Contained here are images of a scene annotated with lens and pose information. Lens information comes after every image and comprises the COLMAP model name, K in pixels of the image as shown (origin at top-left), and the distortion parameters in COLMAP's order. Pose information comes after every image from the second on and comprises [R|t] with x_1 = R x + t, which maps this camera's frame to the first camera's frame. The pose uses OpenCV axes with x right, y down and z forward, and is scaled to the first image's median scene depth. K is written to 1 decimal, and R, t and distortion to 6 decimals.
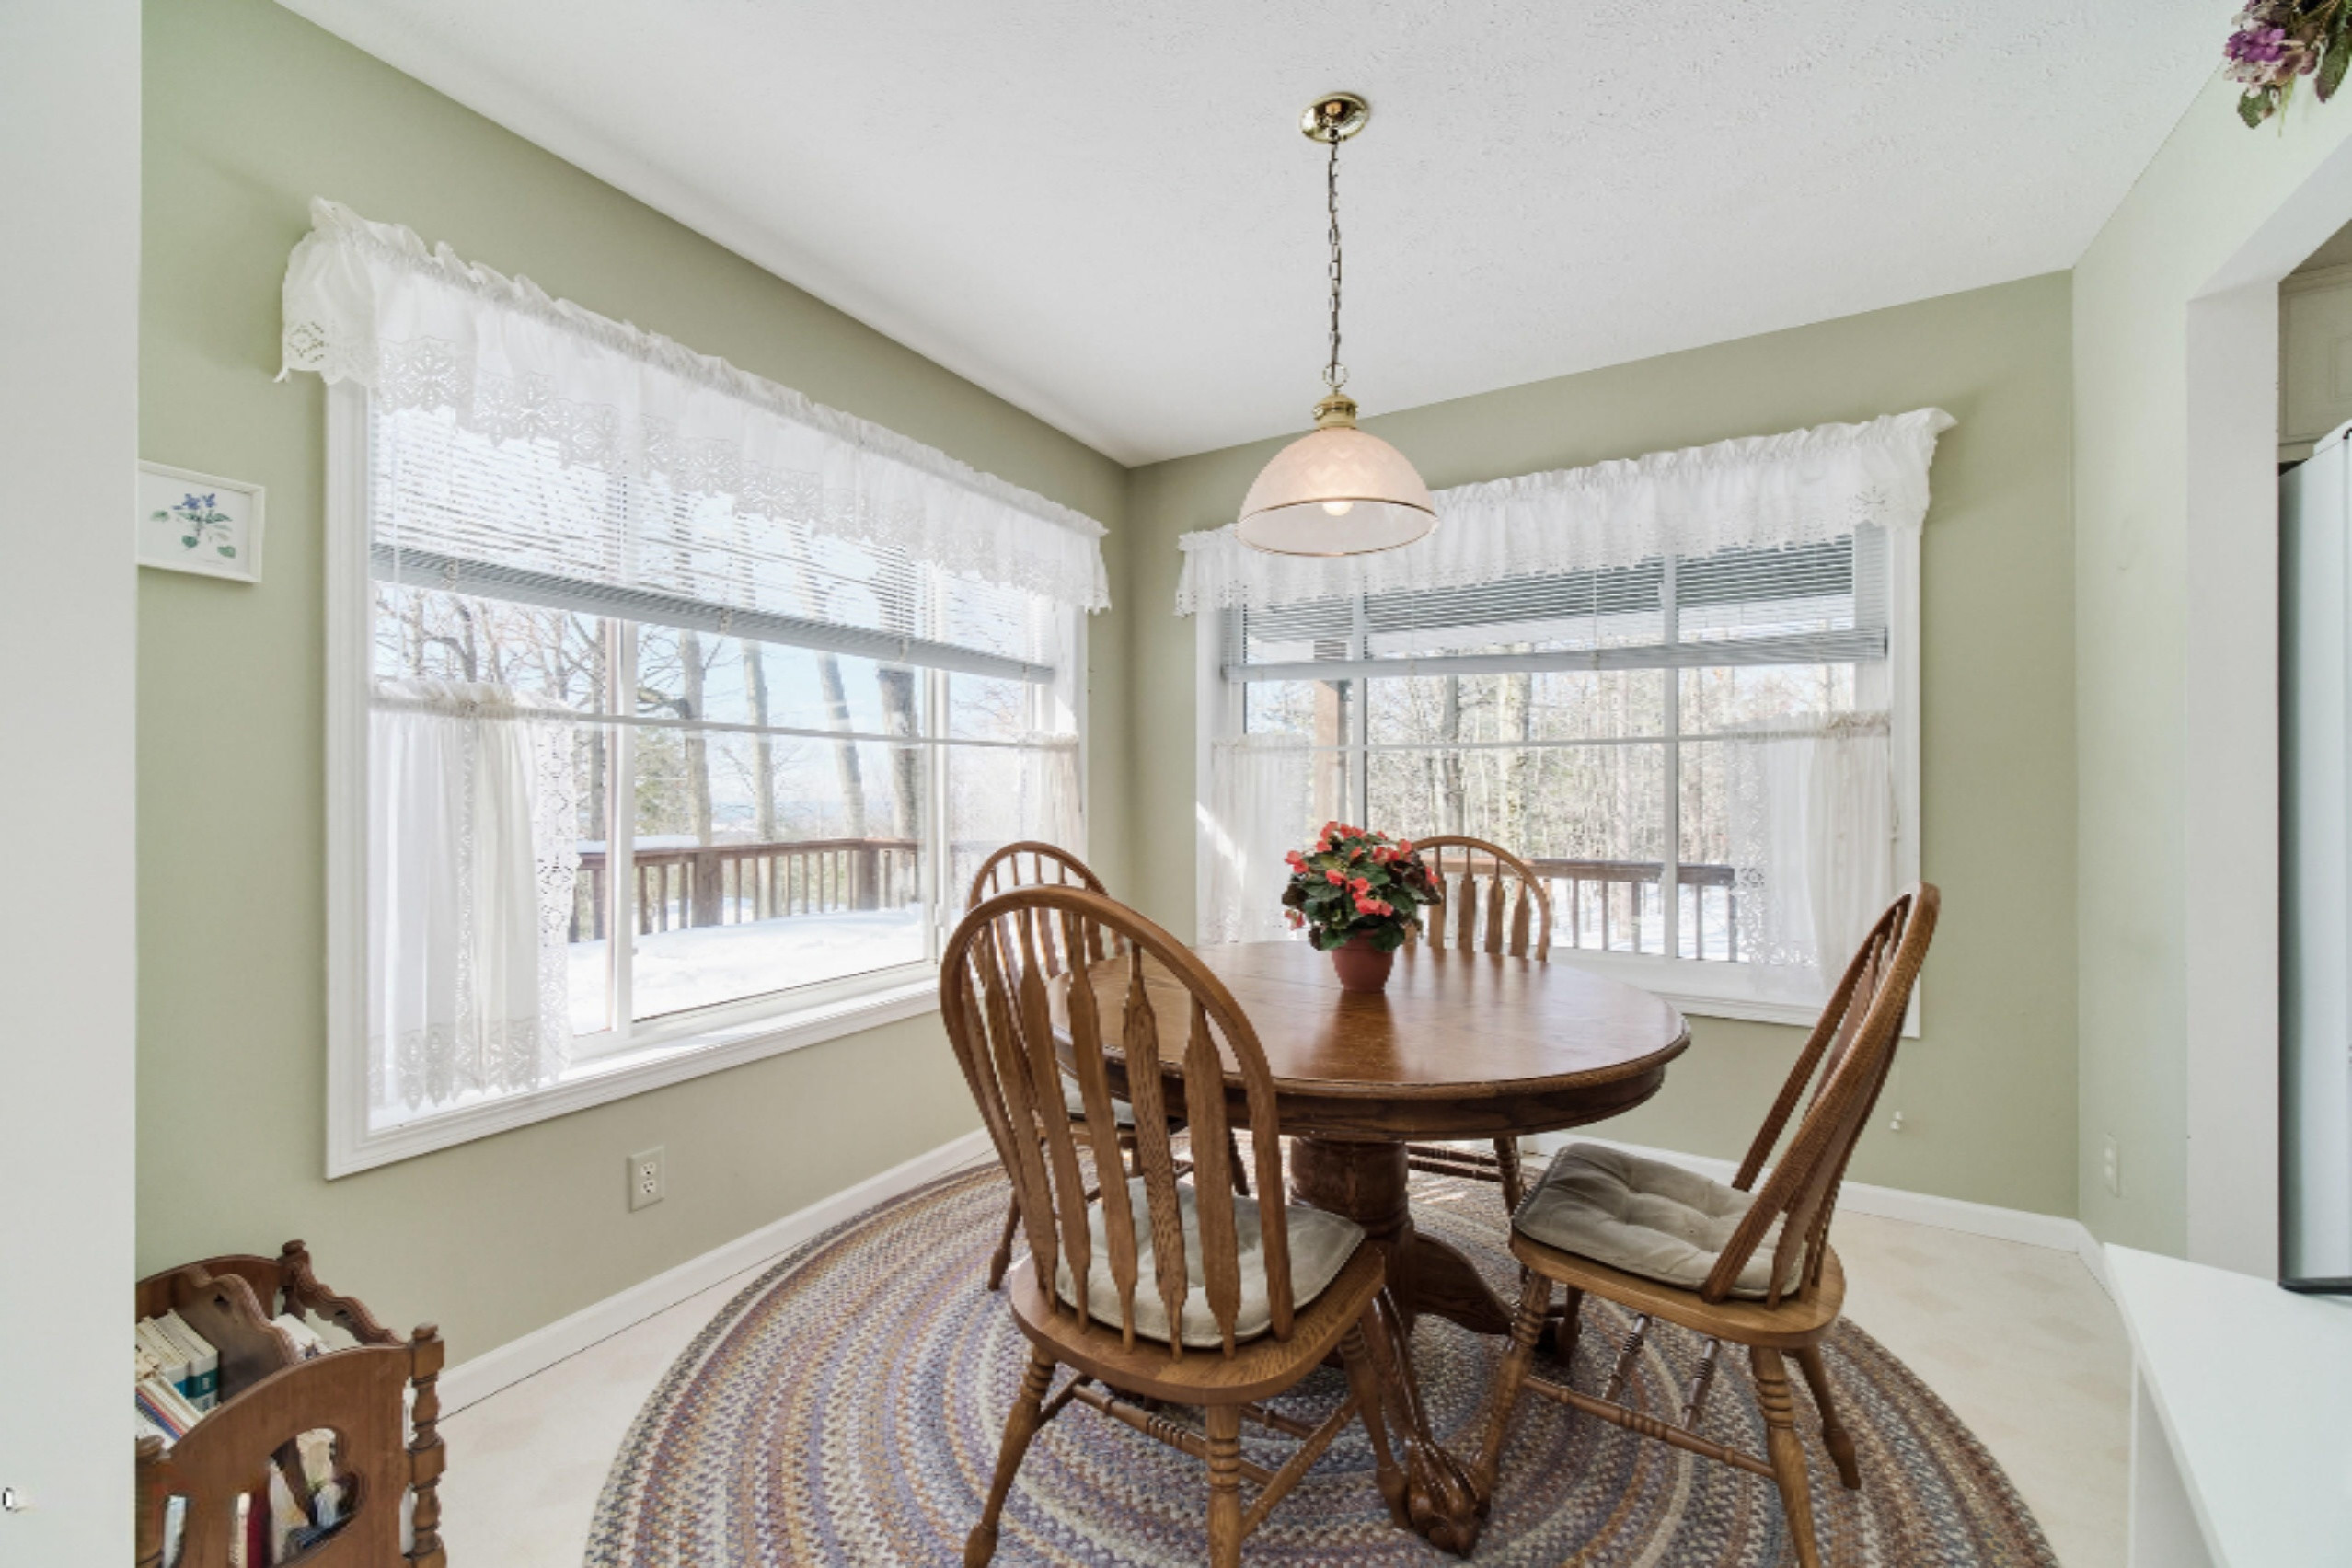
lens RADIAL K [[925.0, 0, 1182.2], [0, 925.0, 790.1], [0, 0, 1]] dist [-0.002535, -0.000288]
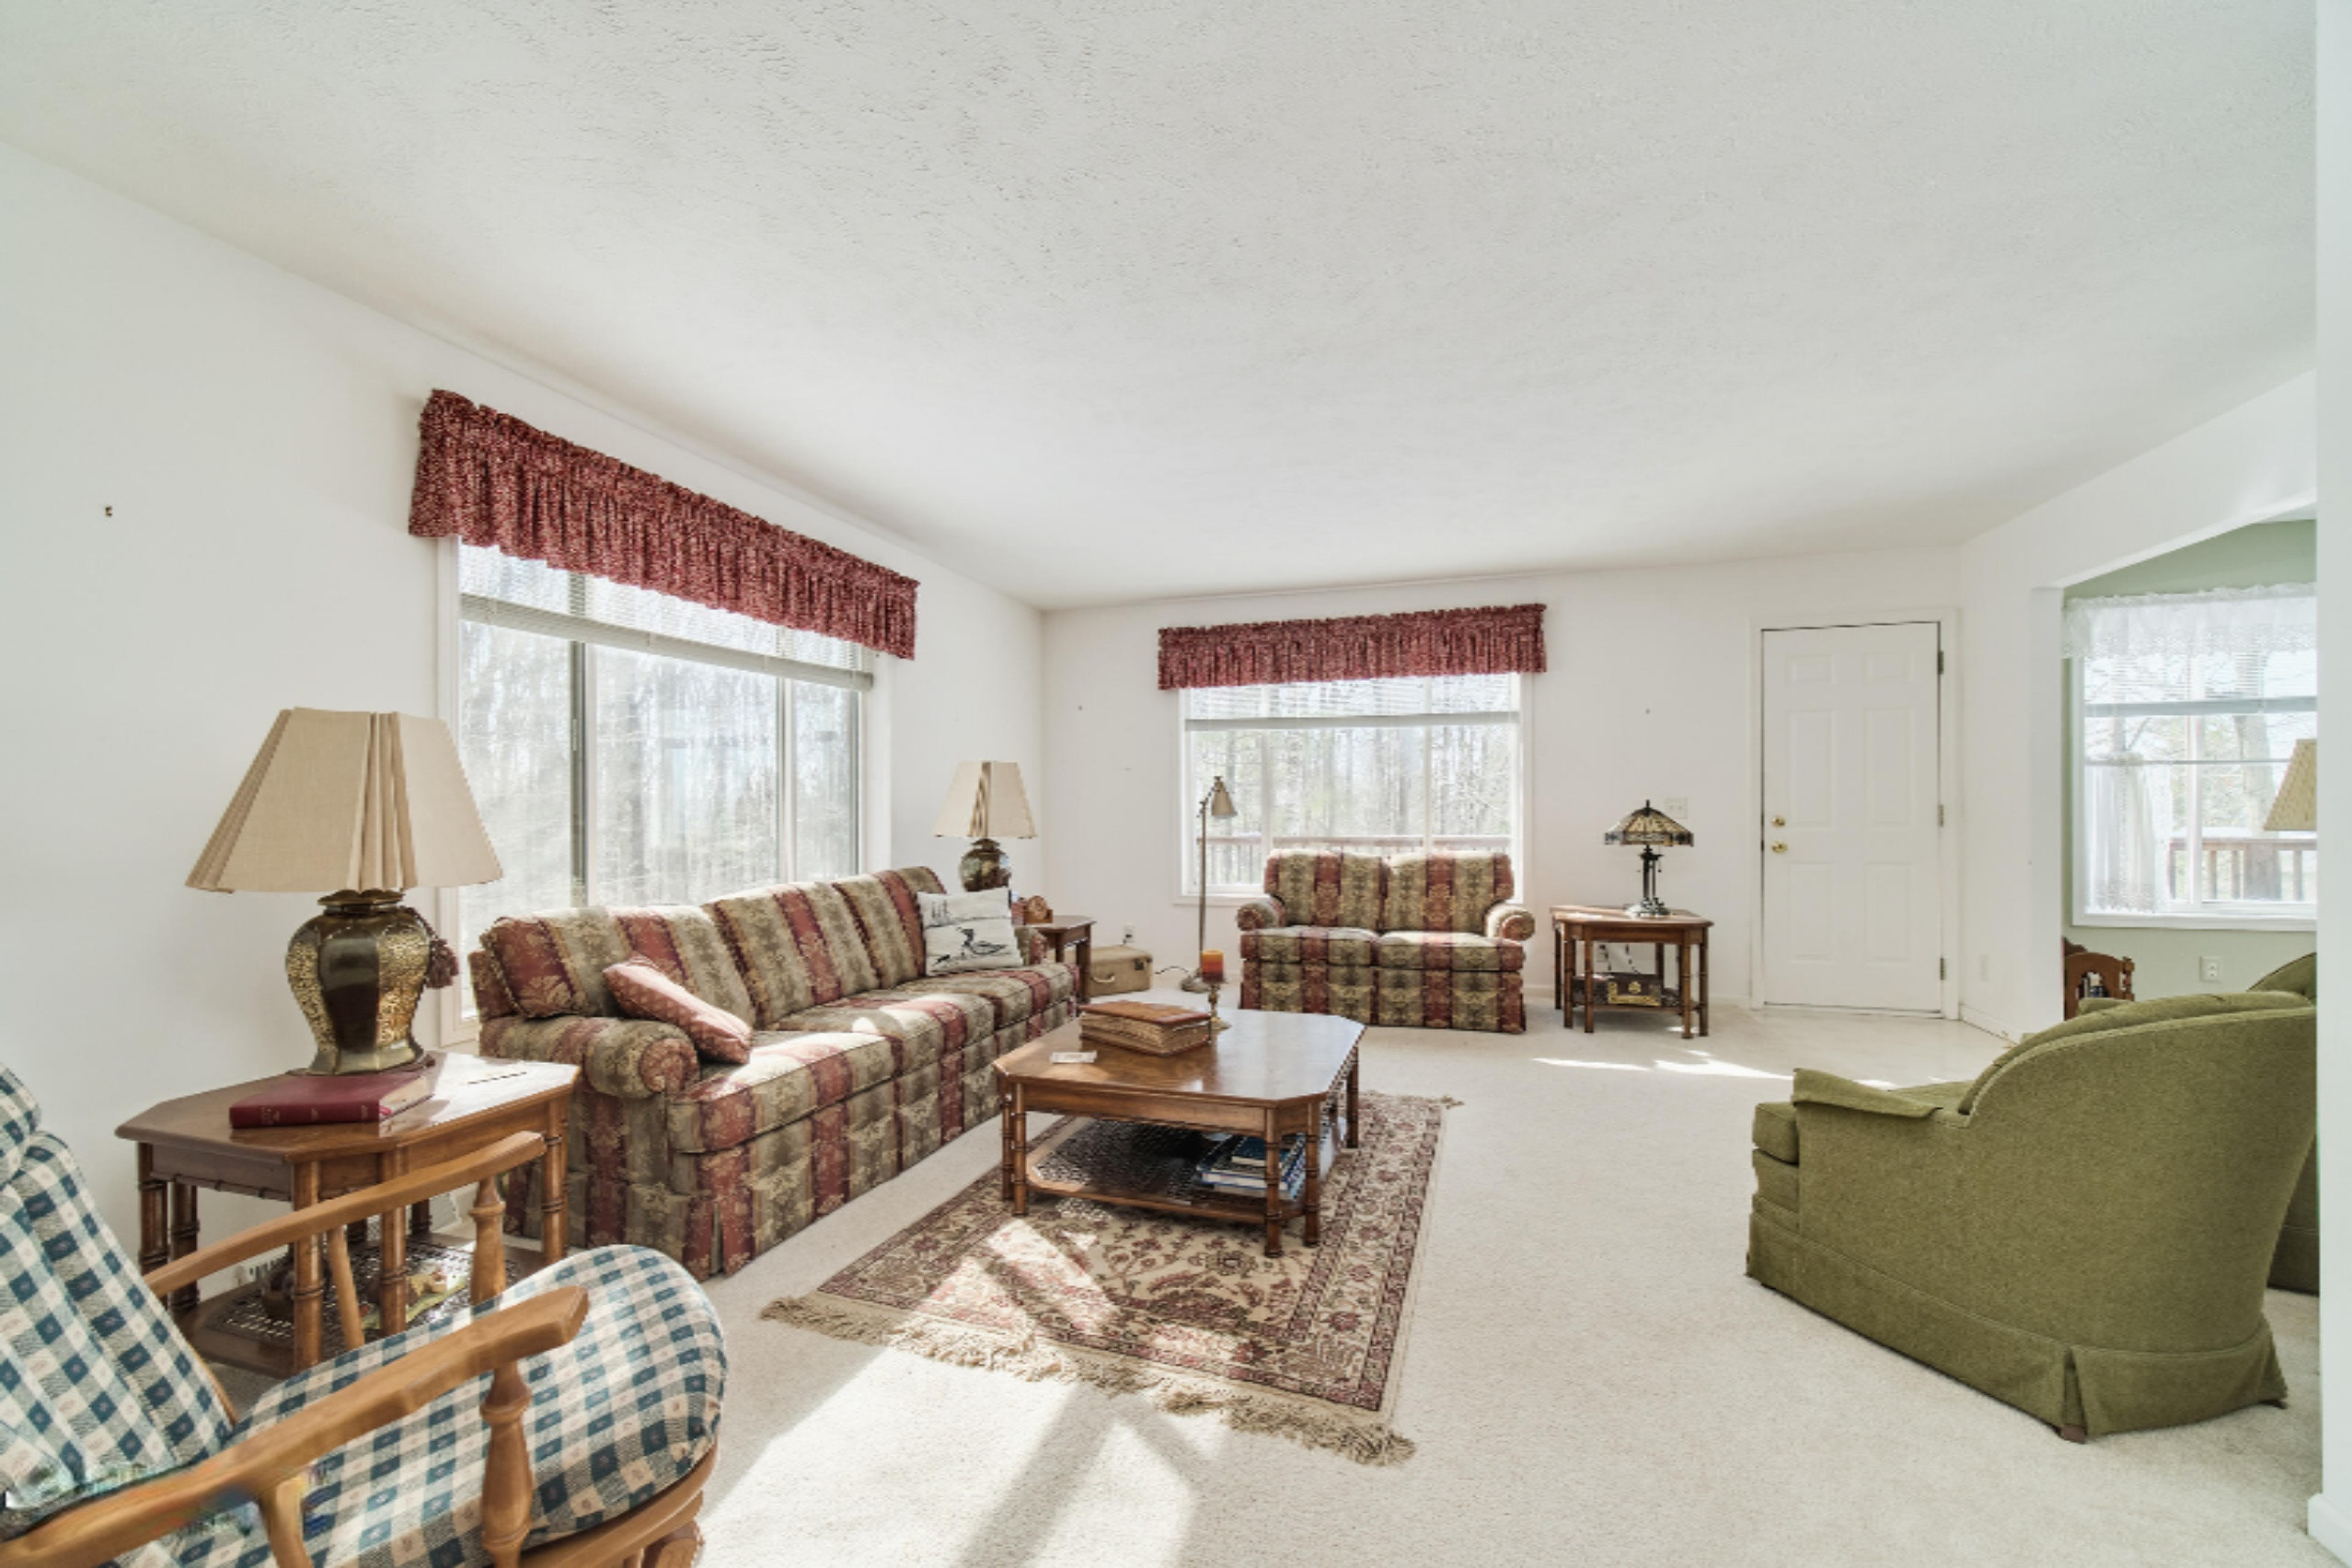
lens RADIAL K [[925.0, 0, 1171.6], [0, 925.0, 799.7], [0, 0, 1]] dist [-0.002535, -0.000288]
pose [[0.216943, 0.005226, -0.976170, 1.190521], [0.006692, 0.999954, 0.006840, -0.020540], [0.976161, -0.008016, 0.216899, -2.197158]]
